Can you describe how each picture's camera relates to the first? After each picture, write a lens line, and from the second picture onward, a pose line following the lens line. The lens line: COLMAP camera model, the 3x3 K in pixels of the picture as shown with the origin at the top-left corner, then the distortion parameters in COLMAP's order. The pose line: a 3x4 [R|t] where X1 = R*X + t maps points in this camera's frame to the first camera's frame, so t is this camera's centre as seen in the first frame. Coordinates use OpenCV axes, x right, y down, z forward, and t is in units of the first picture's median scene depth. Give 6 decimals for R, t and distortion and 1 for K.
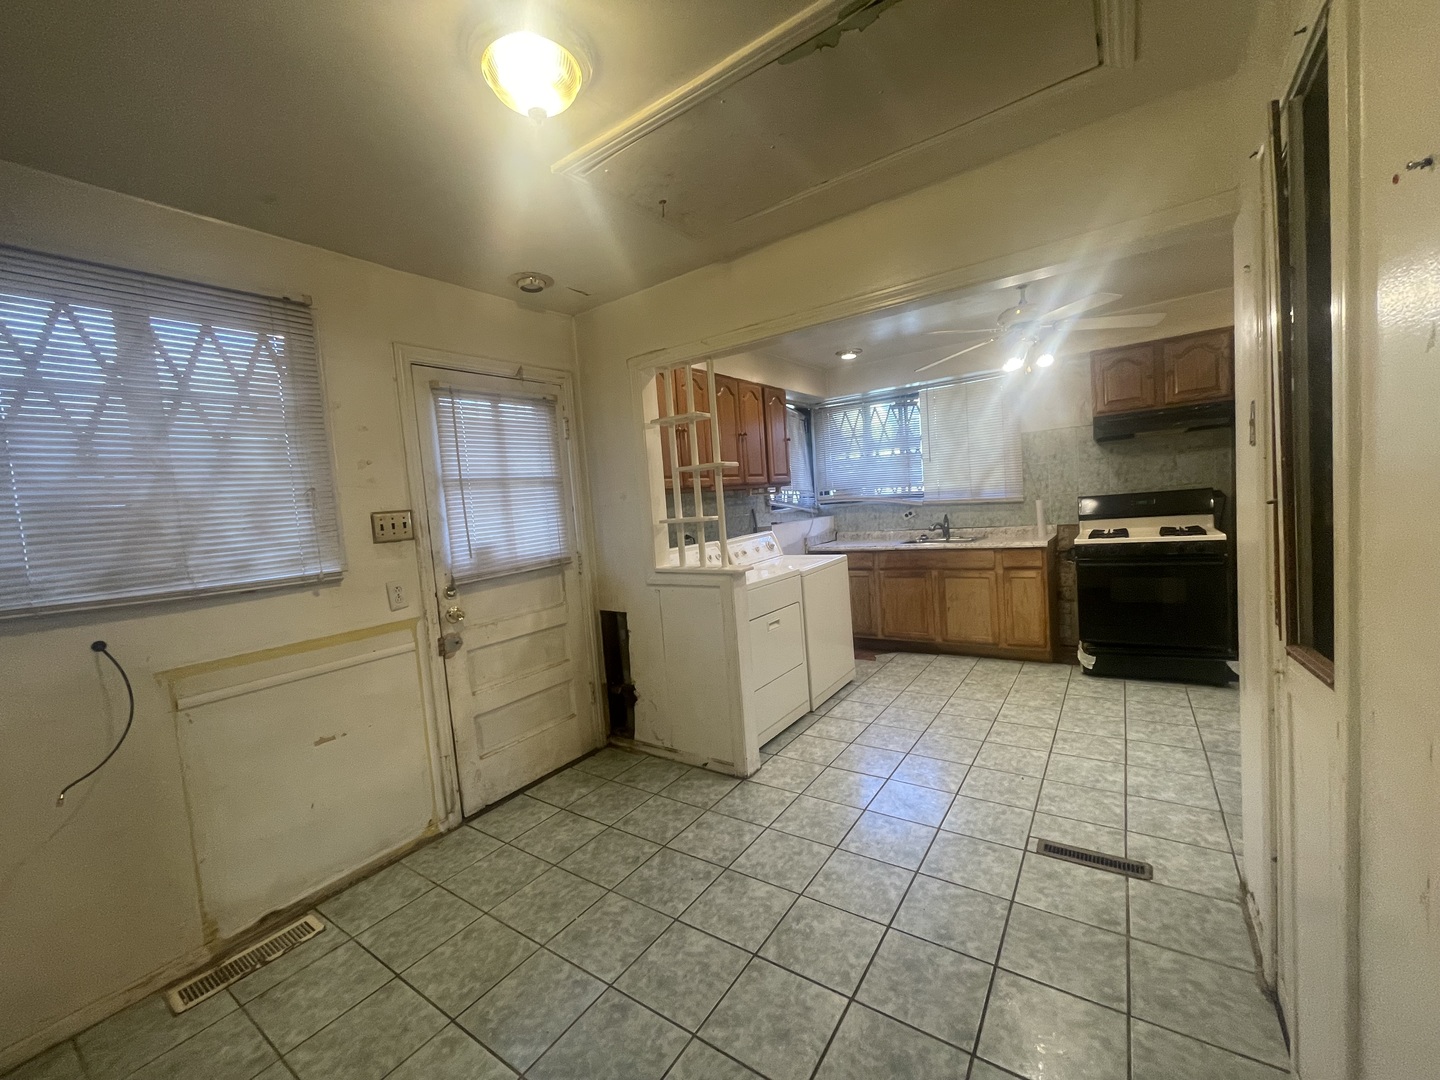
lens RADIAL K [[579.8, 0, 712.2], [0, 579.8, 542.6], [0, 0, 1]] dist [-0.003550, 0.001138]
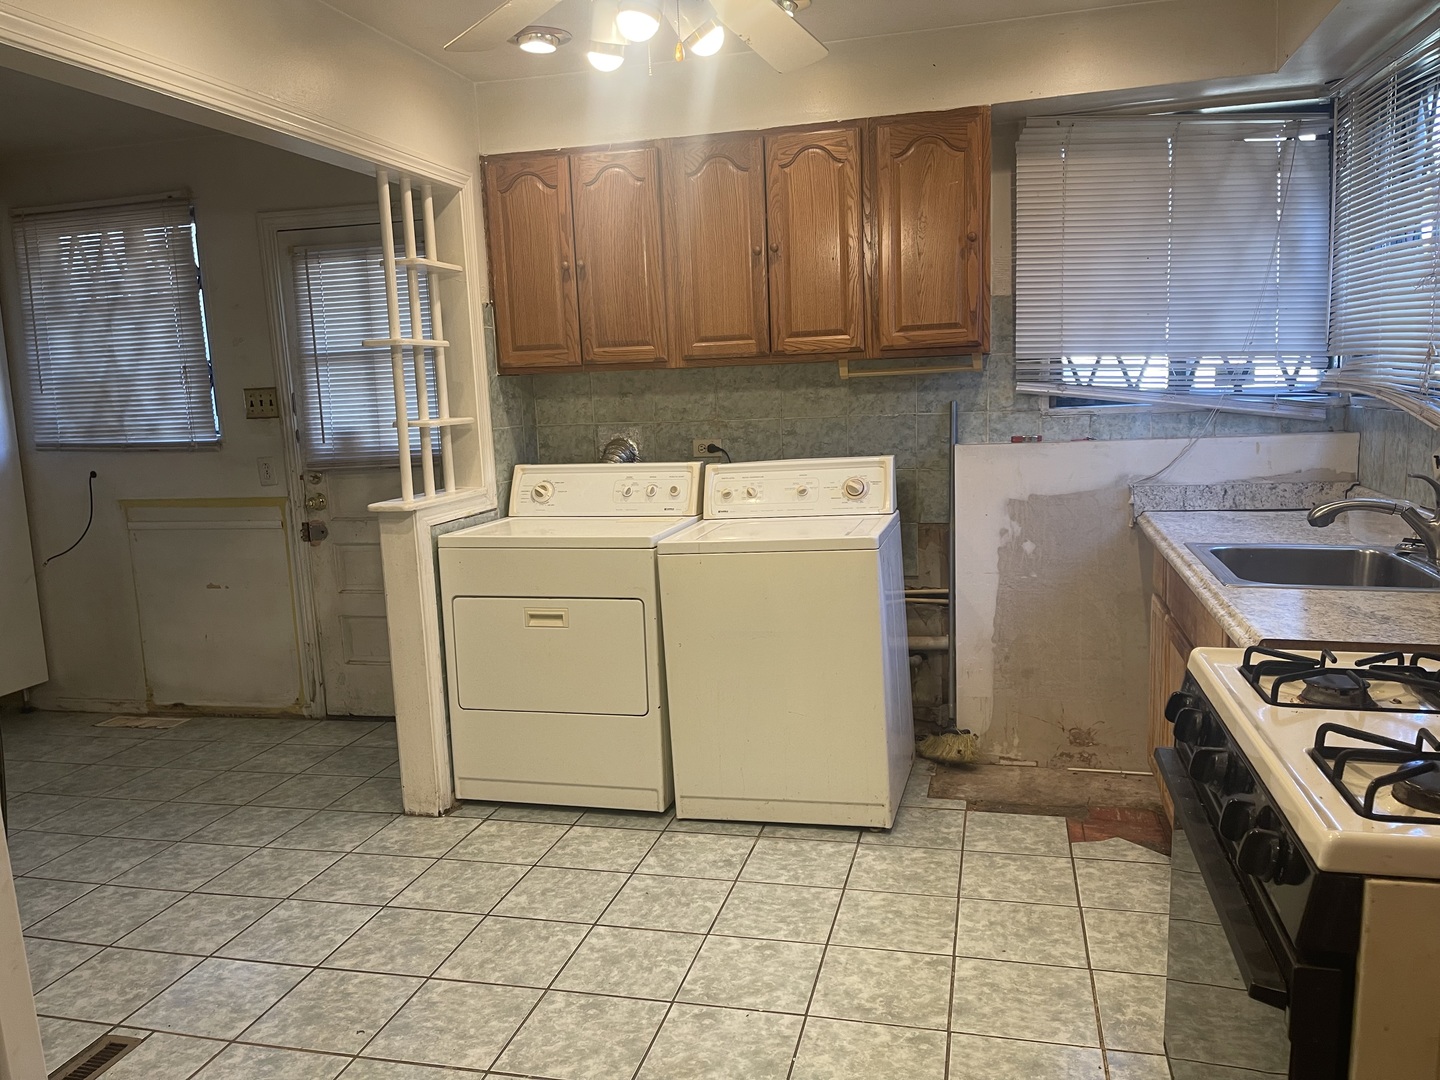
lens RADIAL K [[1083.8, 0, 724.4], [0, 1083.8, 544.5], [0, 0, 1]] dist [0.073665, -0.091295]
pose [[0.363942, 0.198742, -0.909971, 1.346583], [-0.054626, 0.979843, 0.192155, -0.173838], [0.929818, -0.020225, 0.367463, 0.919713]]
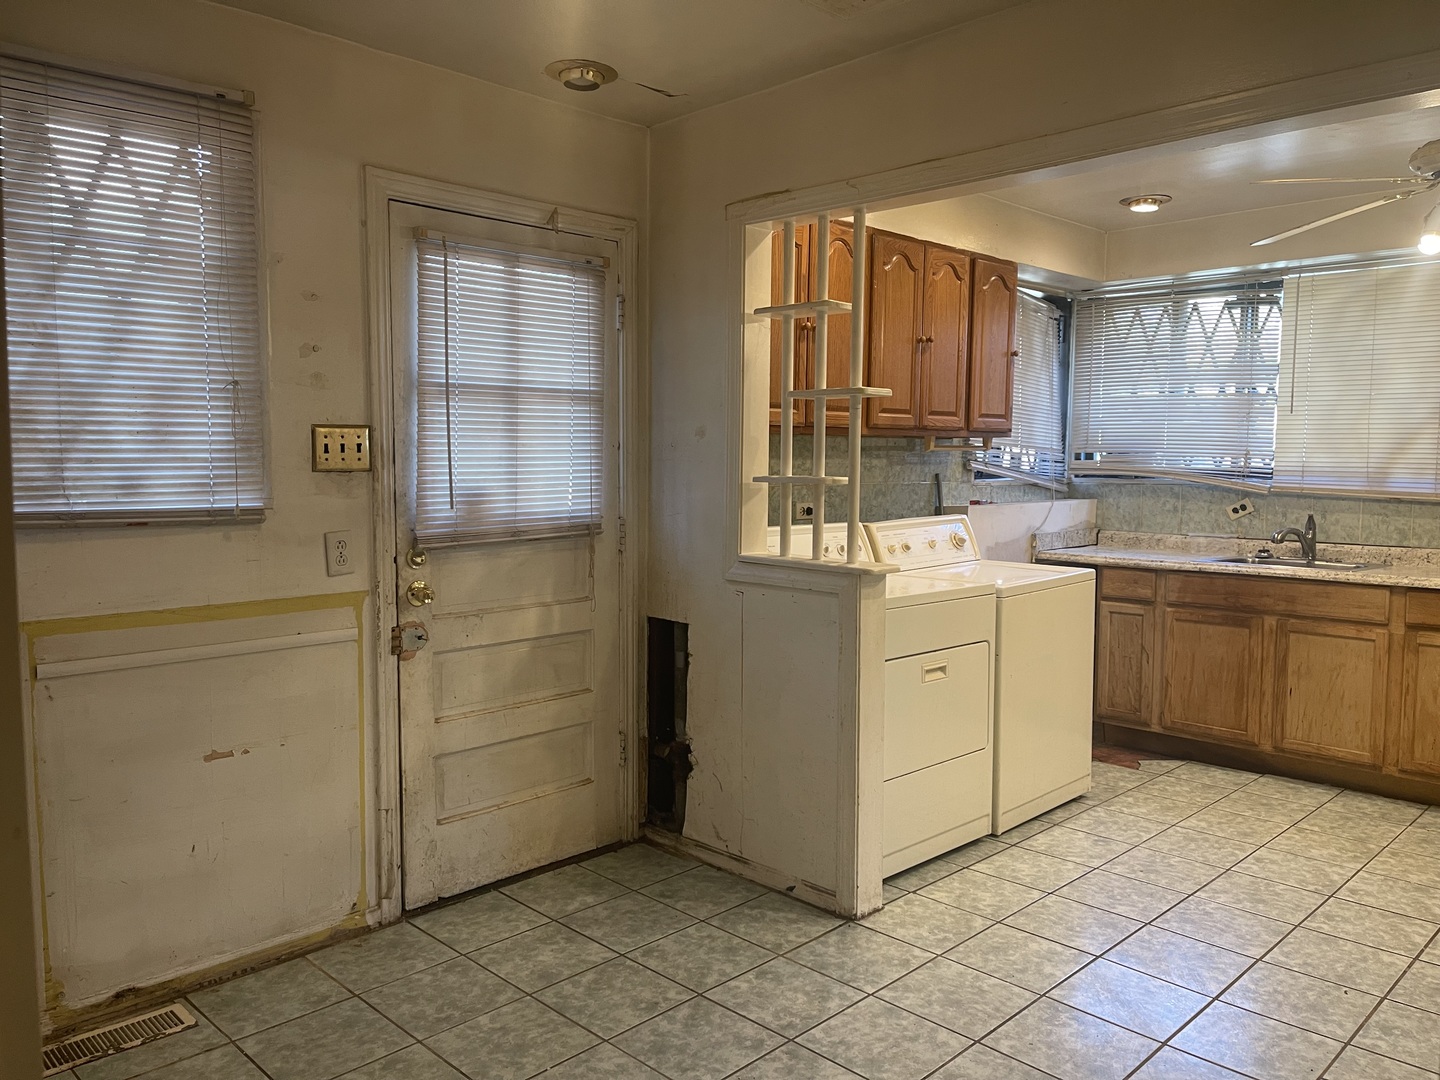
lens RADIAL K [[1083.8, 0, 726.2], [0, 1083.8, 546.3], [0, 0, 1]] dist [0.073665, -0.091295]
pose [[0.982580, 0.097703, -0.158082, 0.072148], [-0.094772, 0.995160, 0.025991, 0.008019], [0.159857, -0.010557, 0.987084, -0.132738]]
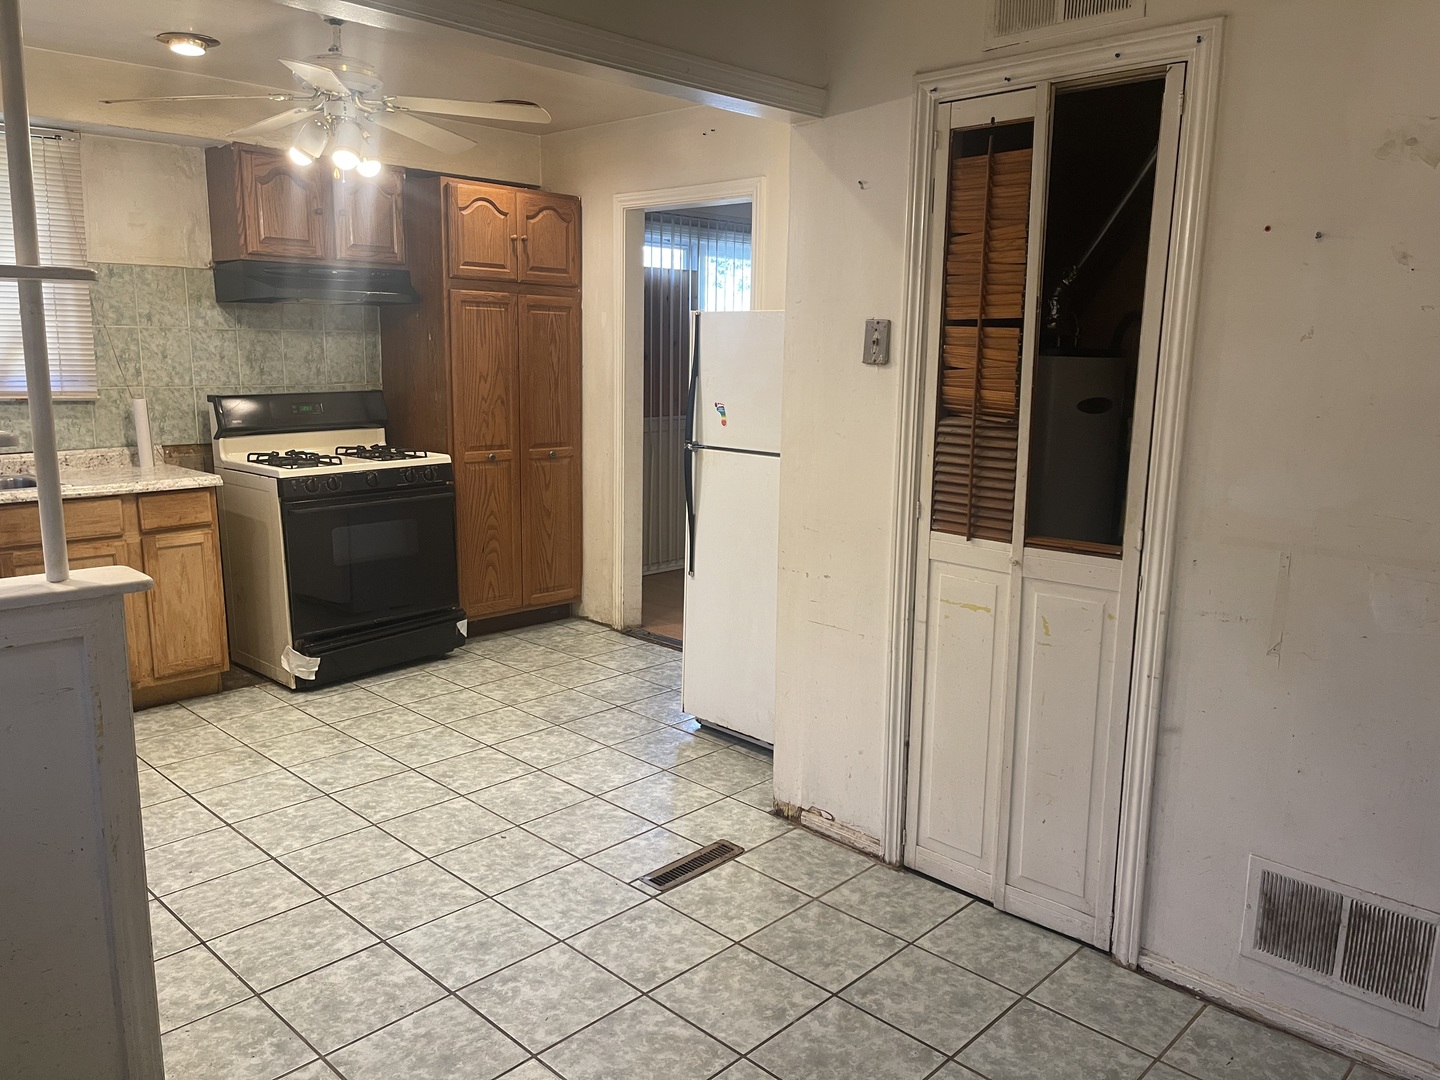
lens RADIAL K [[1083.8, 0, 724.4], [0, 1083.8, 544.0], [0, 0, 1]] dist [0.073665, -0.091295]
pose [[0.147130, -0.101222, 0.983924, -0.577078], [0.042256, 0.994485, 0.095990, -0.025632], [-0.988214, 0.027453, 0.150596, 0.541506]]
